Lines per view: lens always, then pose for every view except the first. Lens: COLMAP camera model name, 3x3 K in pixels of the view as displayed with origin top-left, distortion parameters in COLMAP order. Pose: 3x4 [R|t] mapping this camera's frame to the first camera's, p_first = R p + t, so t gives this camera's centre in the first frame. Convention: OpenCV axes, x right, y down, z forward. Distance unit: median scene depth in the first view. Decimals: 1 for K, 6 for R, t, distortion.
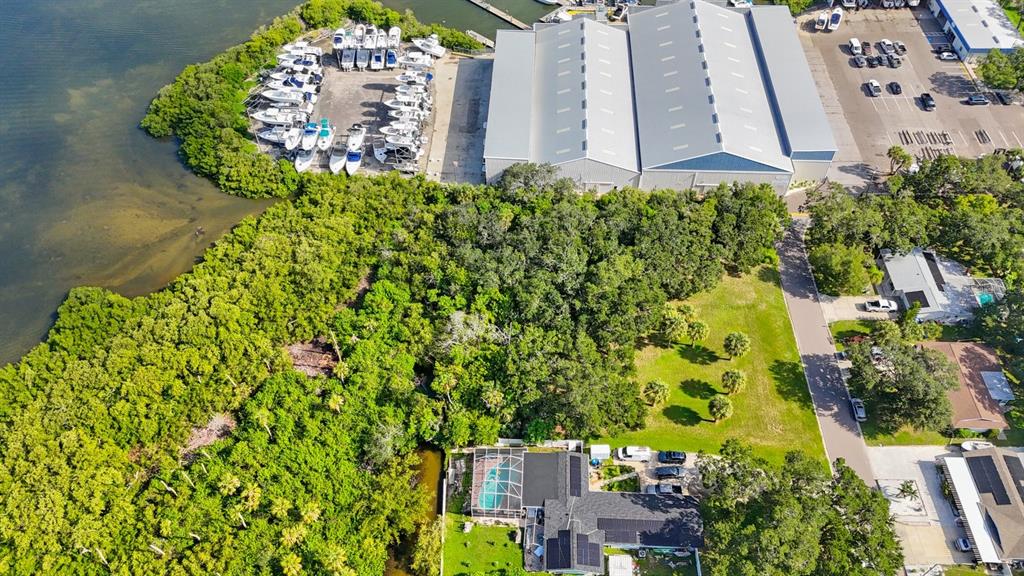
lens RADIAL K [[771.6, 0, 508.6], [0, 771.6, 288.7], [0, 0, 1]] dist [0.032472, 0.001057]
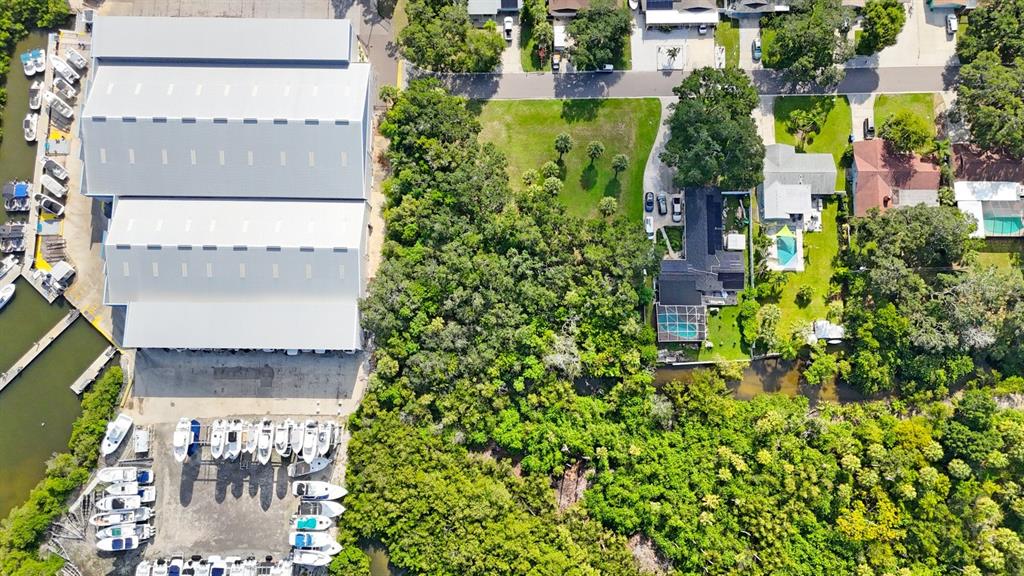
lens RADIAL K [[753.7, 0, 514.5], [0, 753.7, 280.5], [0, 0, 1]] dist [0.090058, -0.100965]
pose [[-0.036672, -0.984917, 0.169097, -0.129466], [0.765722, 0.081034, 0.638046, -0.707654], [-0.642125, 0.152879, 0.751201, 0.125965]]
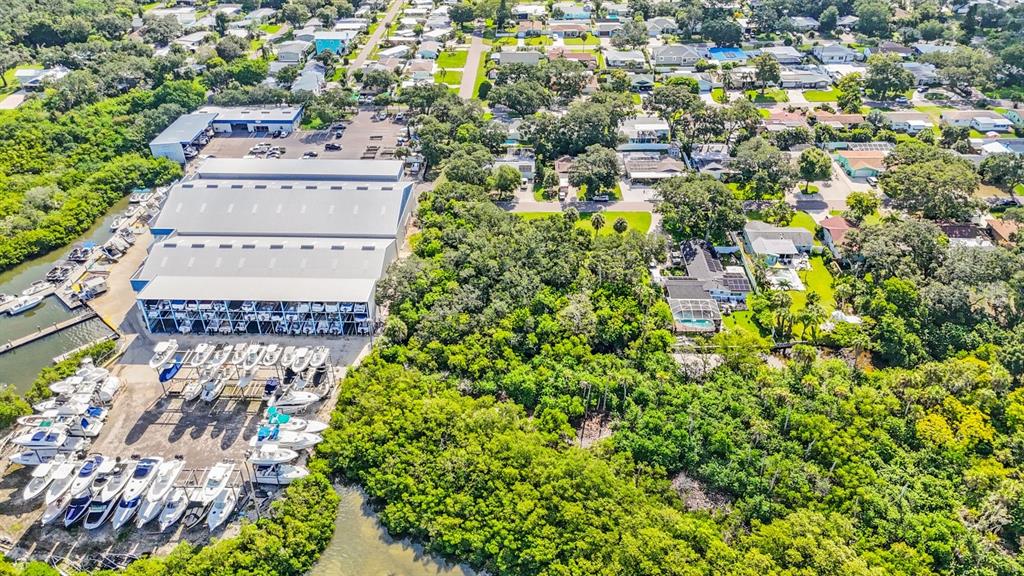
lens RADIAL K [[753.7, 0, 514.5], [0, 753.7, 280.5], [0, 0, 1]] dist [0.090058, -0.100965]
pose [[-0.016873, -0.515550, 0.856693, -0.935812], [0.758094, 0.552064, 0.347158, -0.417758], [-0.651927, 0.655312, 0.381520, 0.530514]]
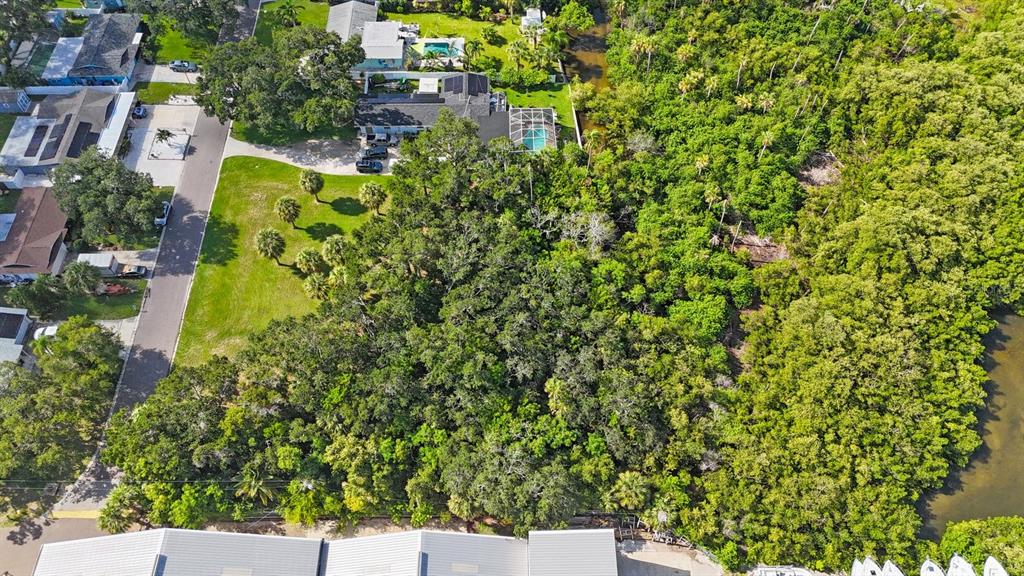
lens RADIAL K [[753.7, 0, 514.5], [0, 753.7, 280.5], [0, 0, 1]] dist [0.090058, -0.100965]
pose [[-0.997736, 0.062144, -0.025715, 0.042624], [-0.041045, -0.259740, 0.964806, -0.696743], [0.053277, 0.963677, 0.261703, 0.755859]]
